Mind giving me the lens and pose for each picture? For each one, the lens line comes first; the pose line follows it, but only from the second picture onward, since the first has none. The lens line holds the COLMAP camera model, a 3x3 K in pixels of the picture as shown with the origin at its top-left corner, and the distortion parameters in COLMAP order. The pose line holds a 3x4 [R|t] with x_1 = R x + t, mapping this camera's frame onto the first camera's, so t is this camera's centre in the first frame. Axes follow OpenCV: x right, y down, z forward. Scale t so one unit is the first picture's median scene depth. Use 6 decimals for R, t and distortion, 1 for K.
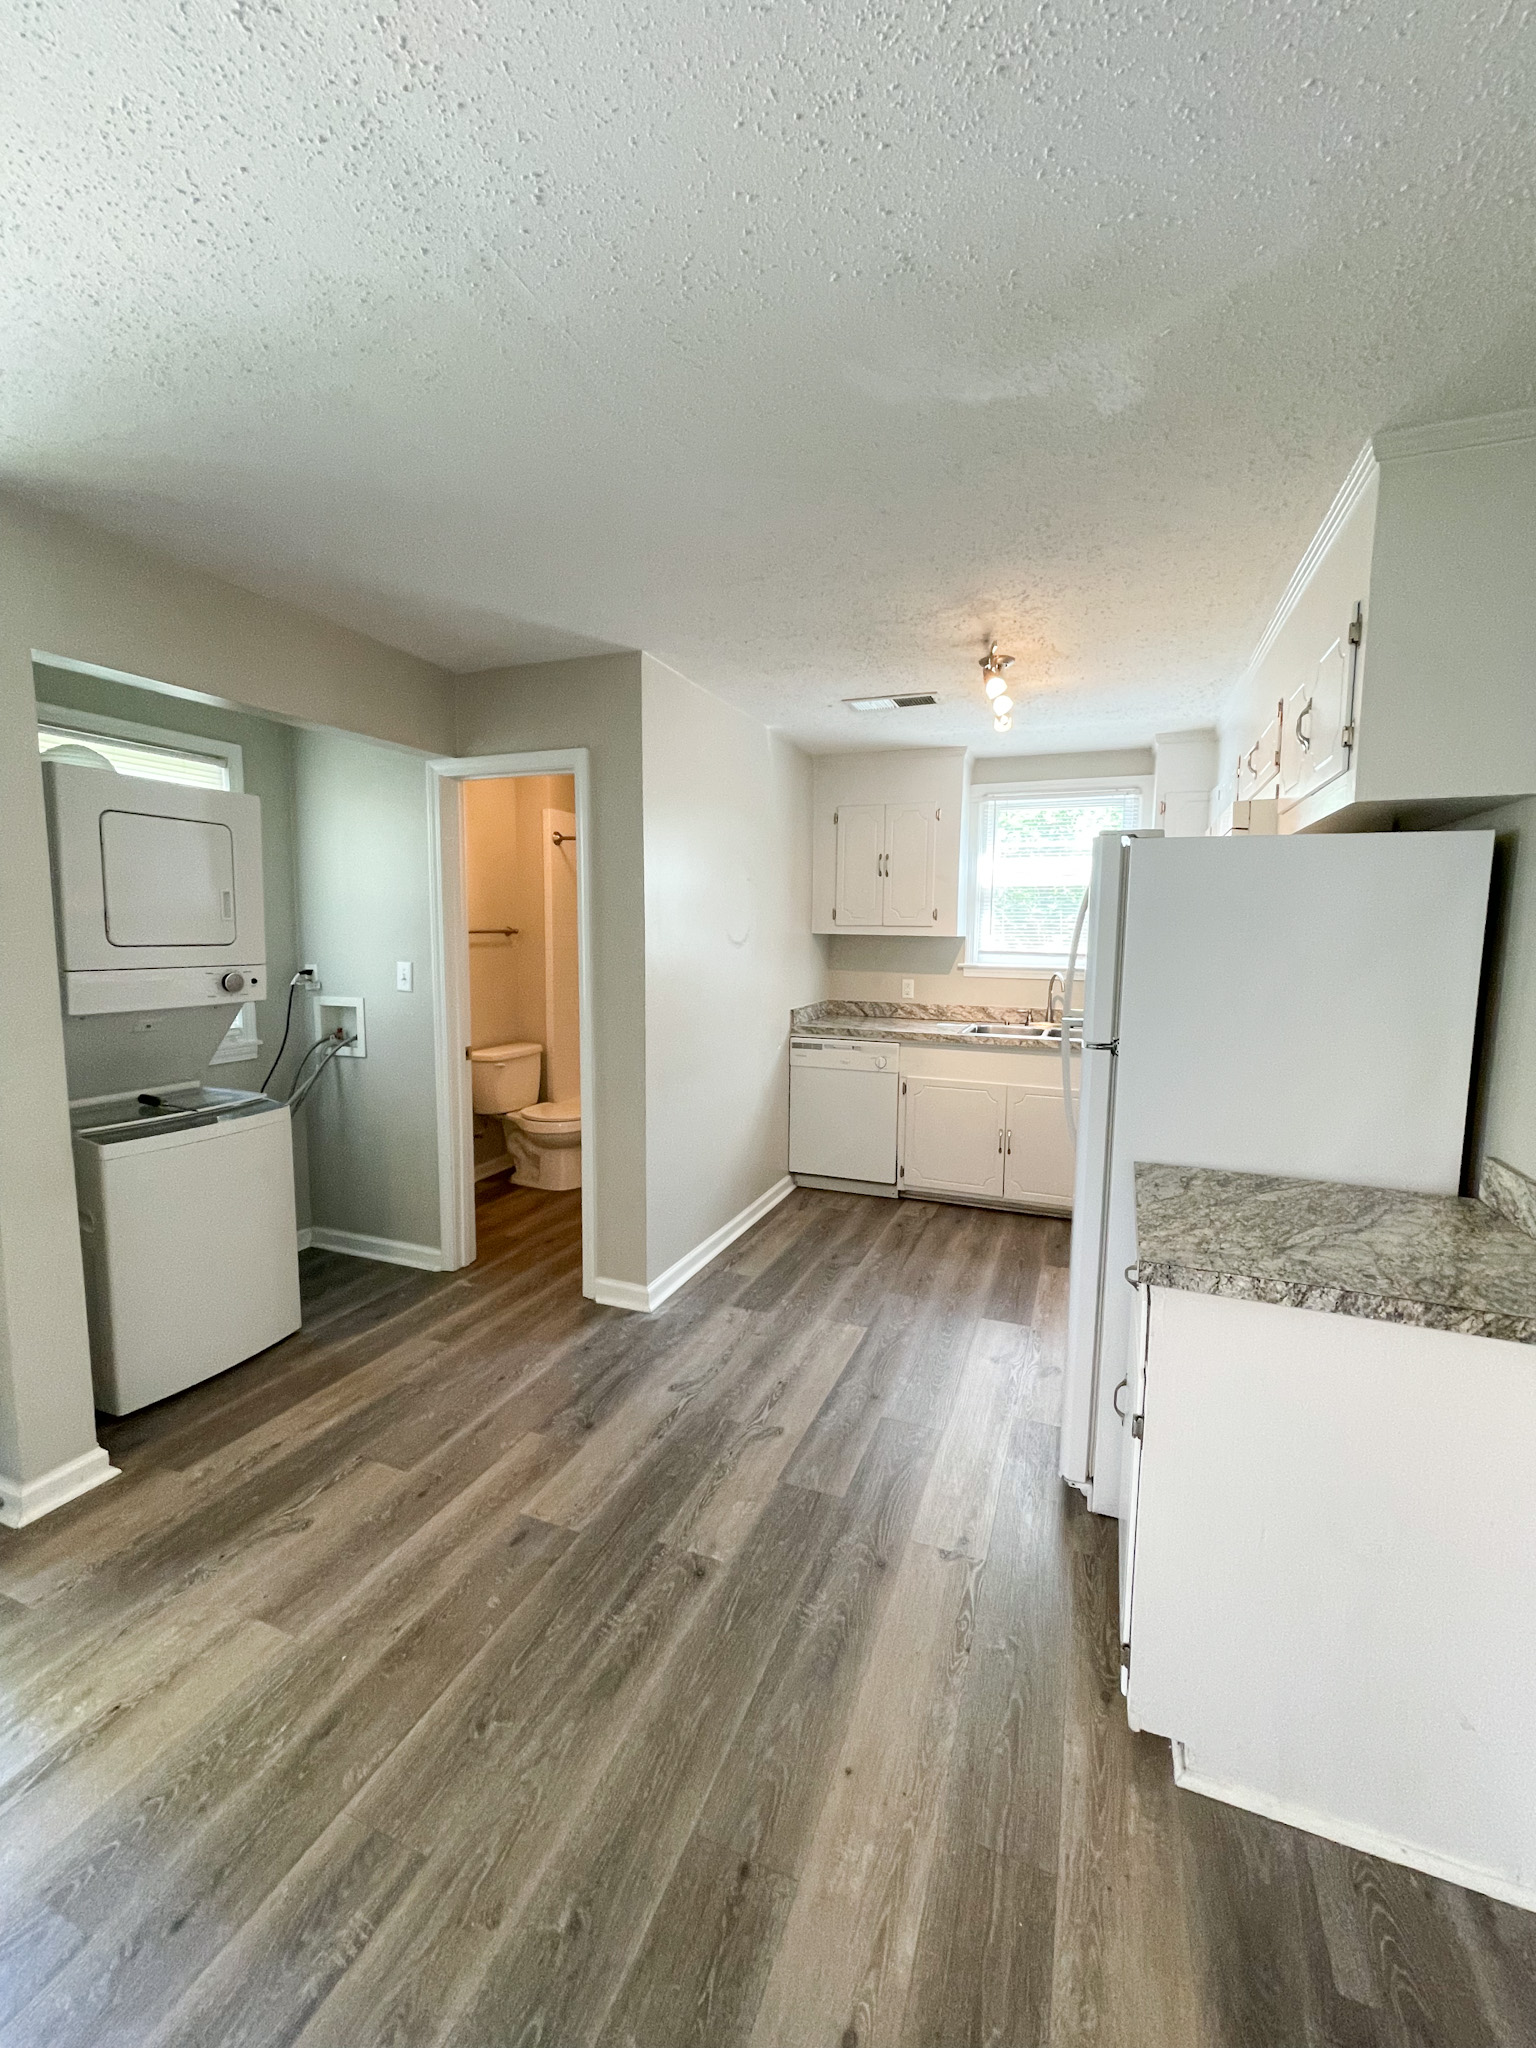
lens RADIAL K [[830.4, 0, 772.8], [0, 830.4, 1014.9], [0, 0, 1]] dist [-0.000360, -0.001308]
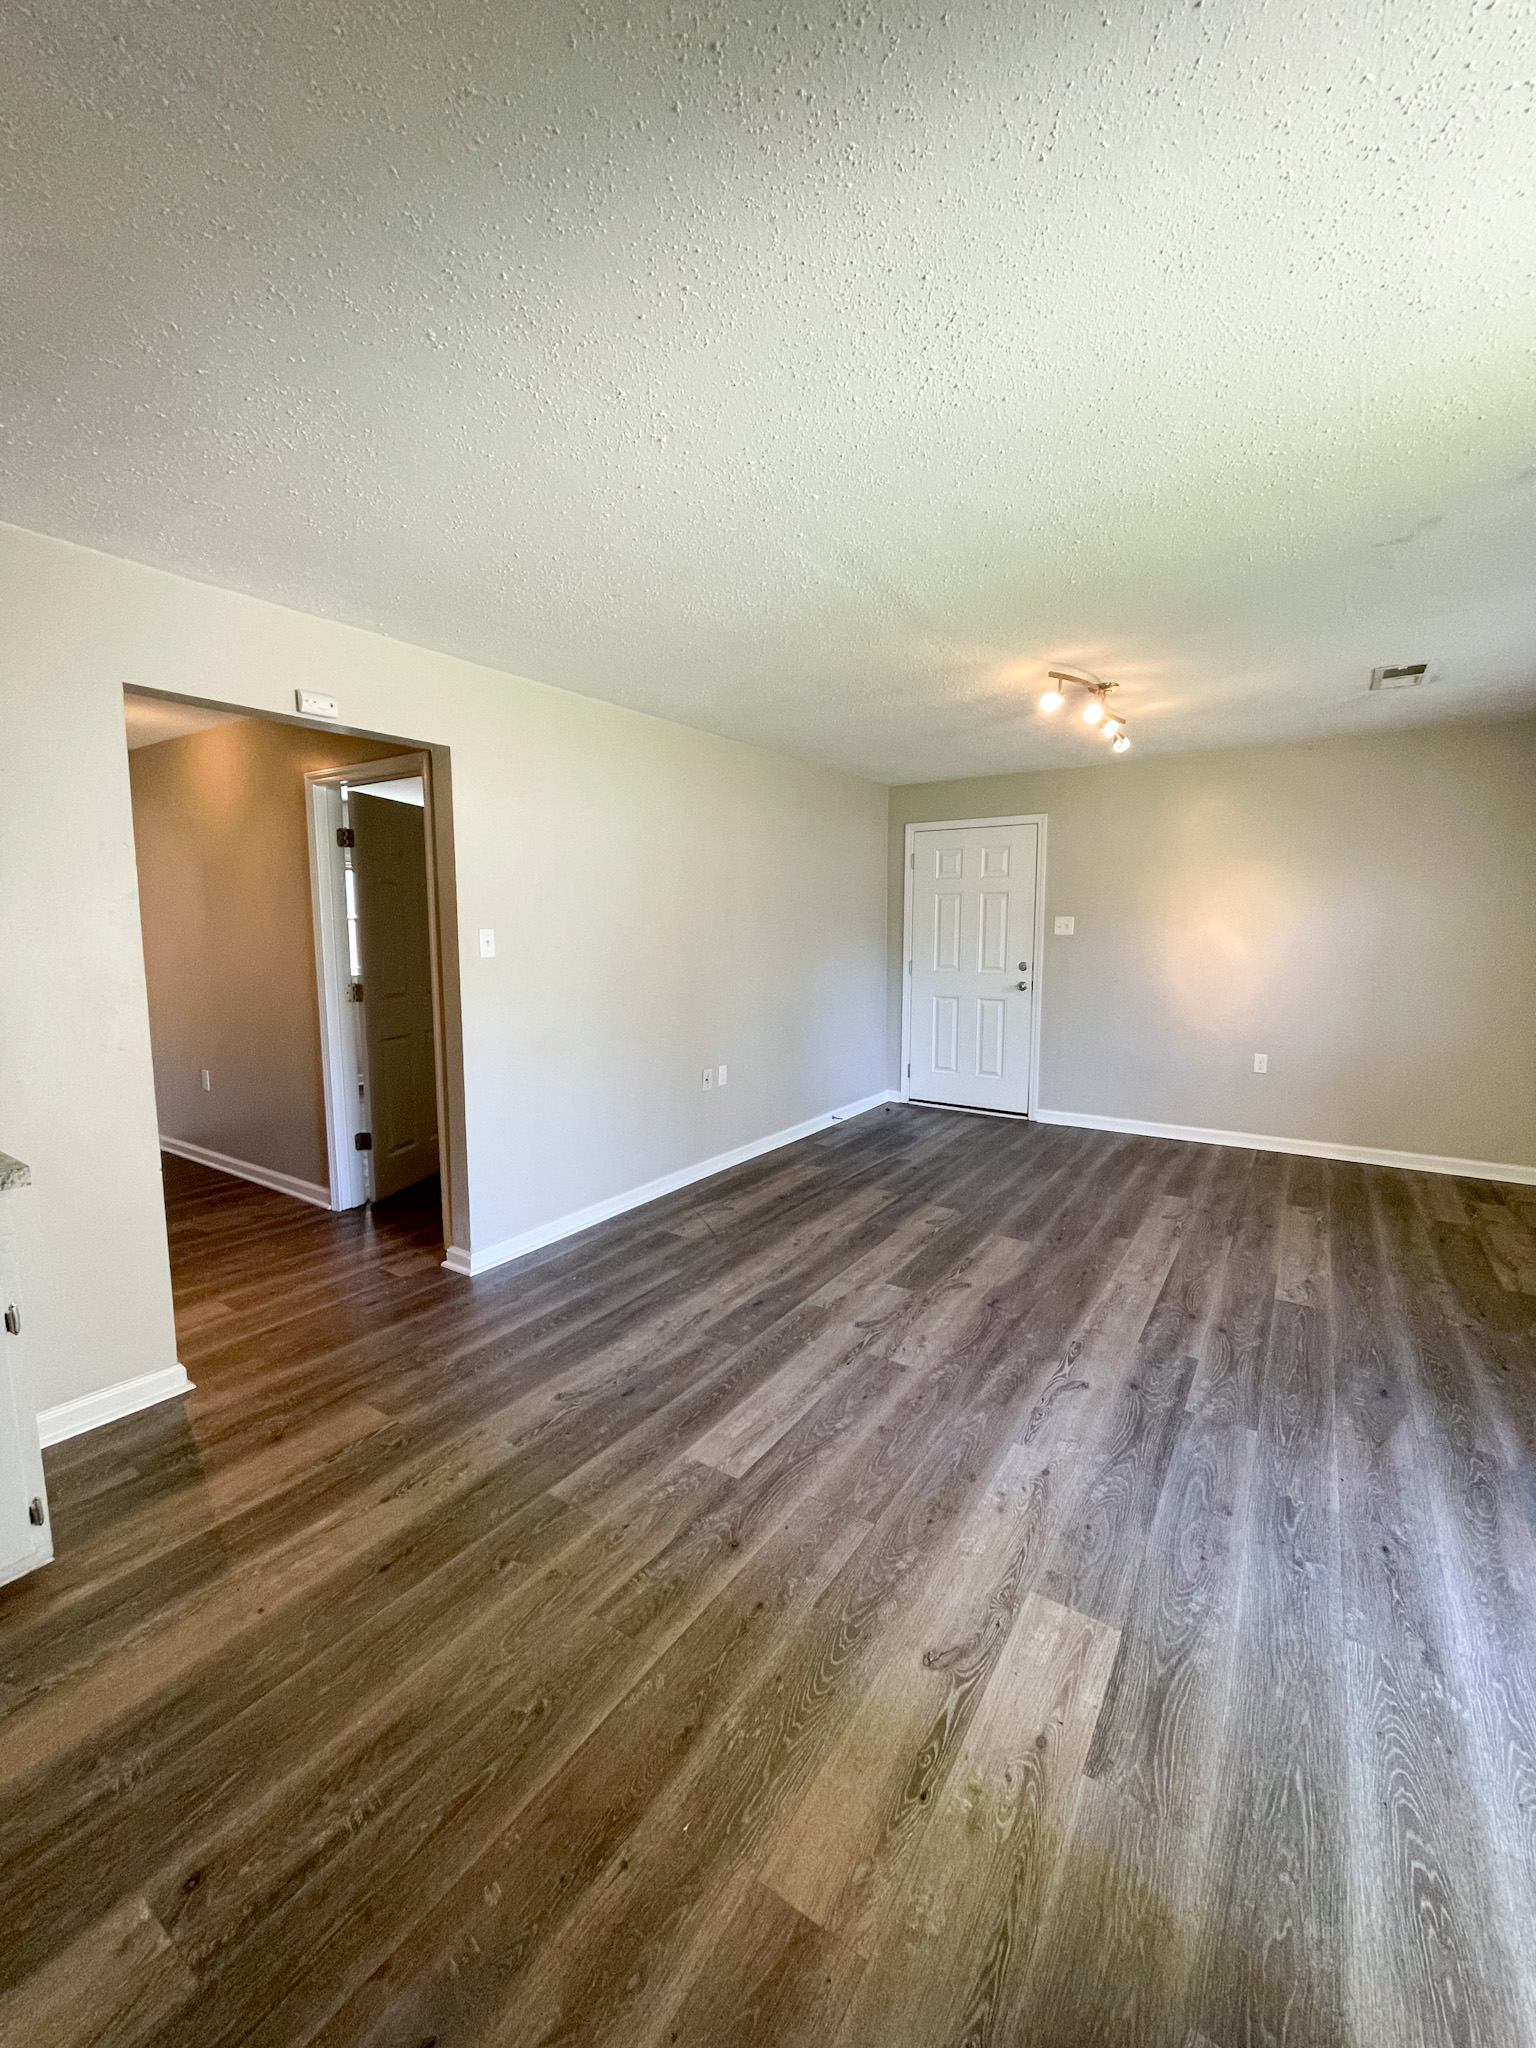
lens RADIAL K [[830.4, 0, 771.0], [0, 830.4, 1020.7], [0, 0, 1]] dist [-0.000360, -0.001308]
pose [[-0.978271, -0.032715, 0.204732, -0.387381], [0.013631, 0.975188, 0.220959, -0.076294], [-0.206881, 0.218949, -0.953552, 0.828750]]
